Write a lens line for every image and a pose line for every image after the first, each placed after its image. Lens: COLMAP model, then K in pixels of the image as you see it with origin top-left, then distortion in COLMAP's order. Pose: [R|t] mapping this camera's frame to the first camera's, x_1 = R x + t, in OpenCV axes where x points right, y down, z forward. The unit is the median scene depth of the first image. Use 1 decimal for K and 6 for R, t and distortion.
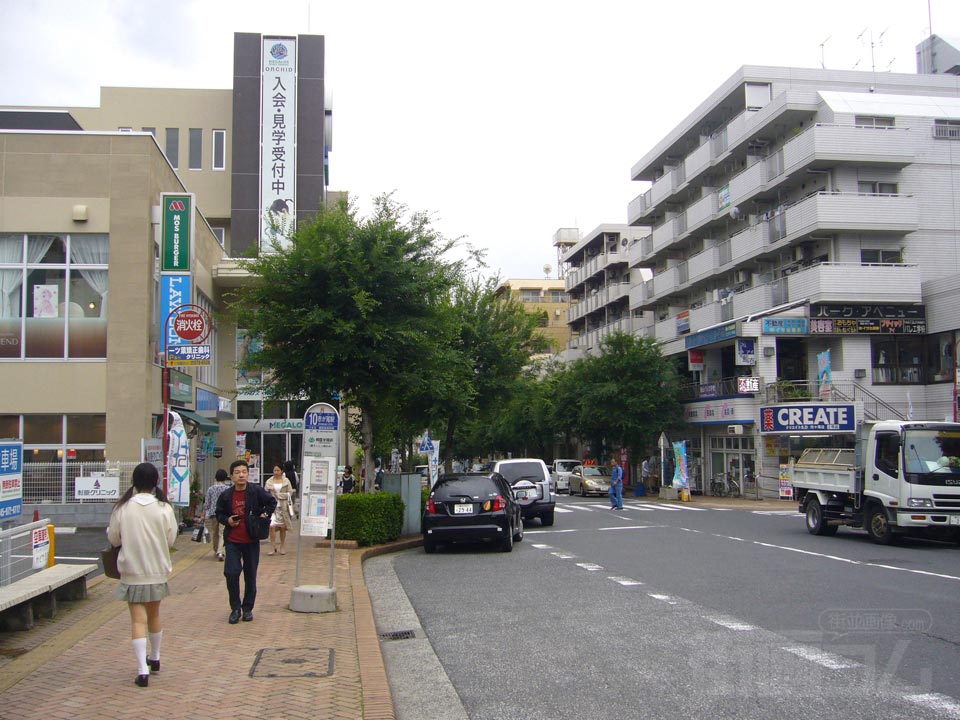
lens RADIAL K [[1055.6, 0, 485.8], [0, 1055.6, 364.2], [0, 0, 1]] dist [-0.015023, 0.000000]
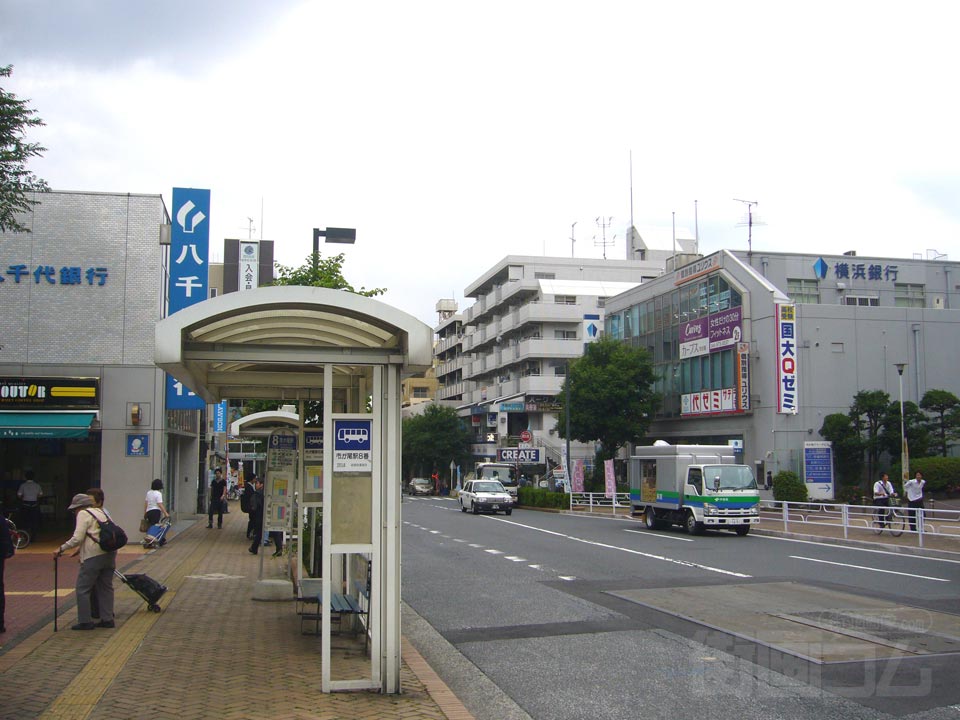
lens RADIAL K [[1055.6, 0, 471.7], [0, 1055.6, 356.6], [0, 0, 1]] dist [-0.015023, 0.000000]
pose [[0.998154, 0.018101, 0.057970, 0.090617], [-0.017073, 0.999689, -0.018182, -0.086941], [-0.058281, 0.017158, 0.998153, -0.880729]]
